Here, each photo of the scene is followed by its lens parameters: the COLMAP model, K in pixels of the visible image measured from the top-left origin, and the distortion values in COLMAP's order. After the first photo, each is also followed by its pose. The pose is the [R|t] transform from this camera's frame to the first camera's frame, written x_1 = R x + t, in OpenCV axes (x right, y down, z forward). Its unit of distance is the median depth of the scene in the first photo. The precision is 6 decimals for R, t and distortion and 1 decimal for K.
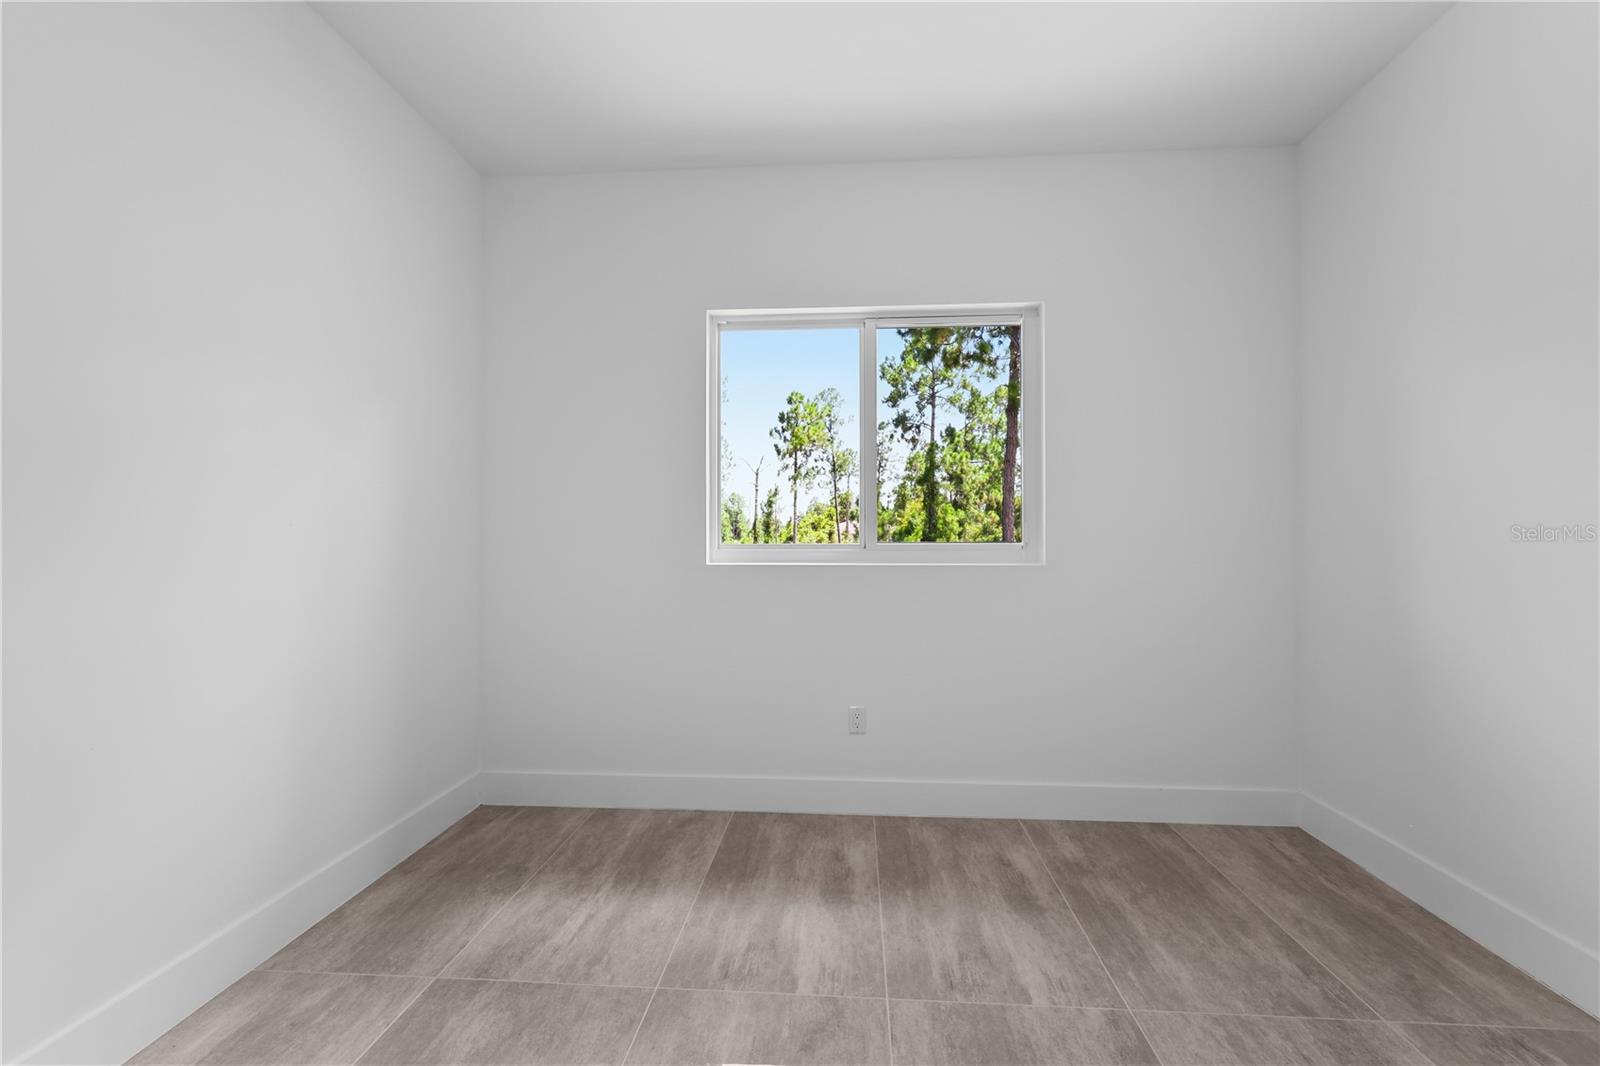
lens RADIAL K [[696.6, 0, 802.4], [0, 696.6, 535.0], [0, 0, 1]] dist [0.002848, 0.000111]
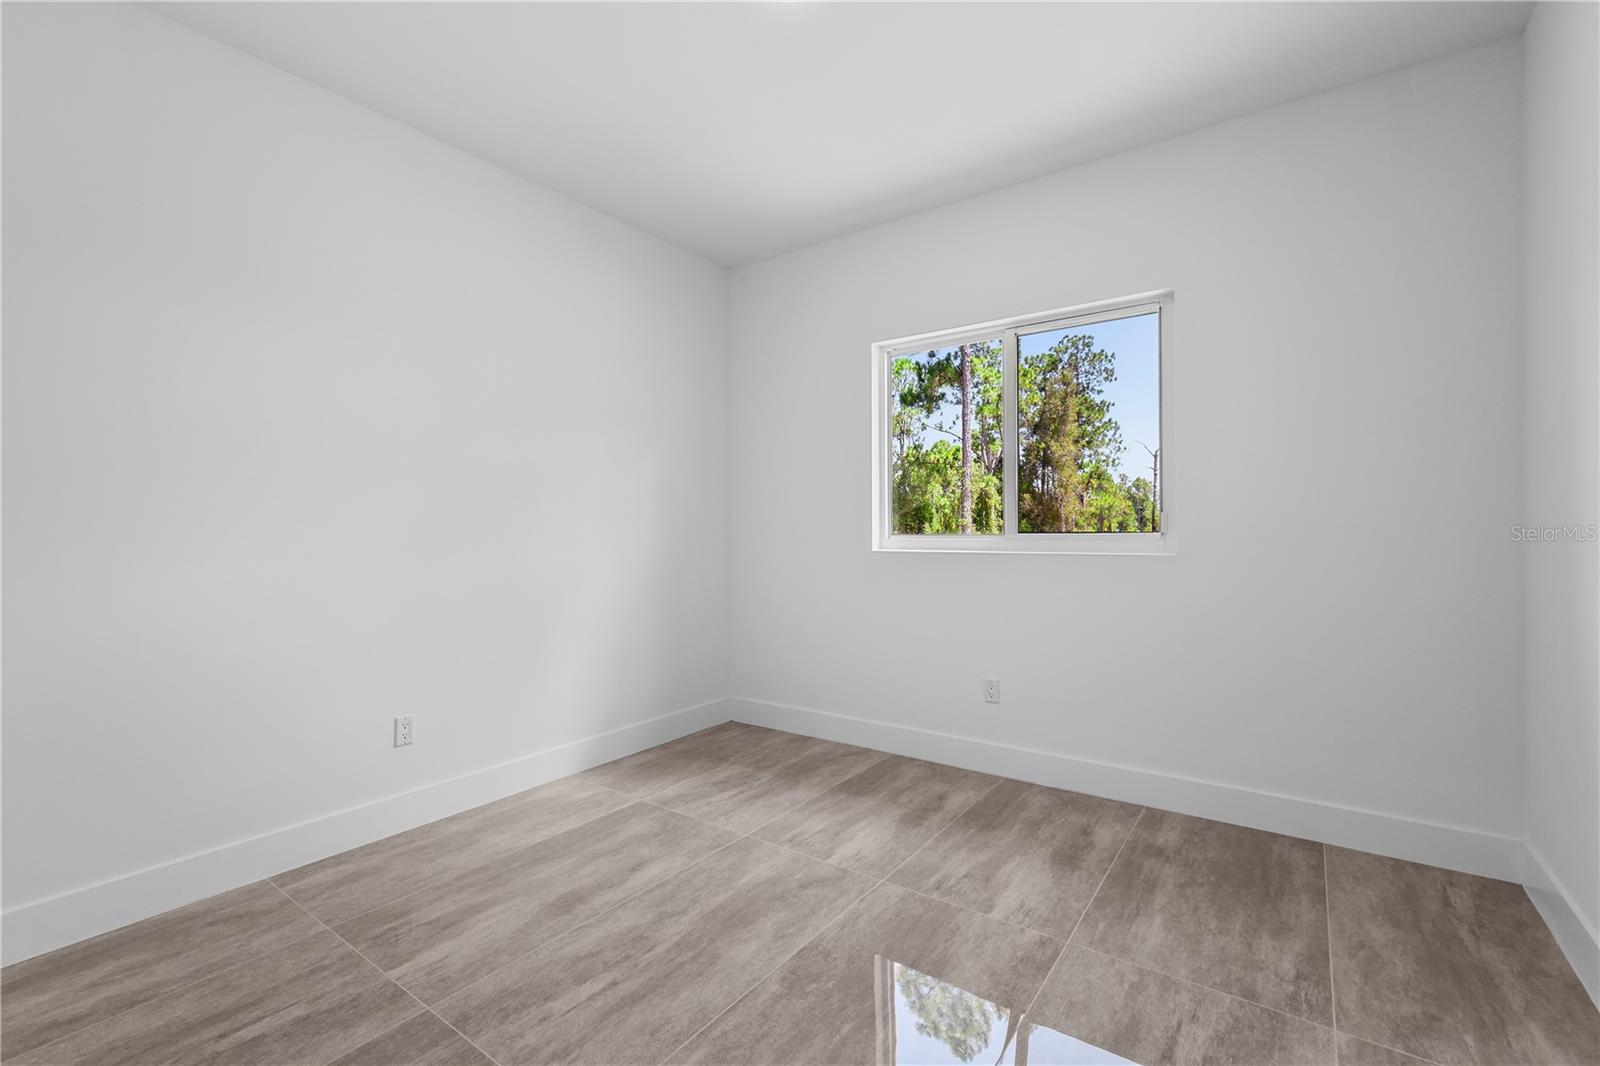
lens RADIAL K [[692.4, 0, 803.0], [0, 692.4, 535.4], [0, 0, 1]] dist [0.001605, 0.000354]
pose [[0.850782, 0.000115, -0.525519, 0.490270], [0.007534, 0.999895, 0.012416, -0.000940], [0.525465, -0.014523, 0.850691, -0.127740]]
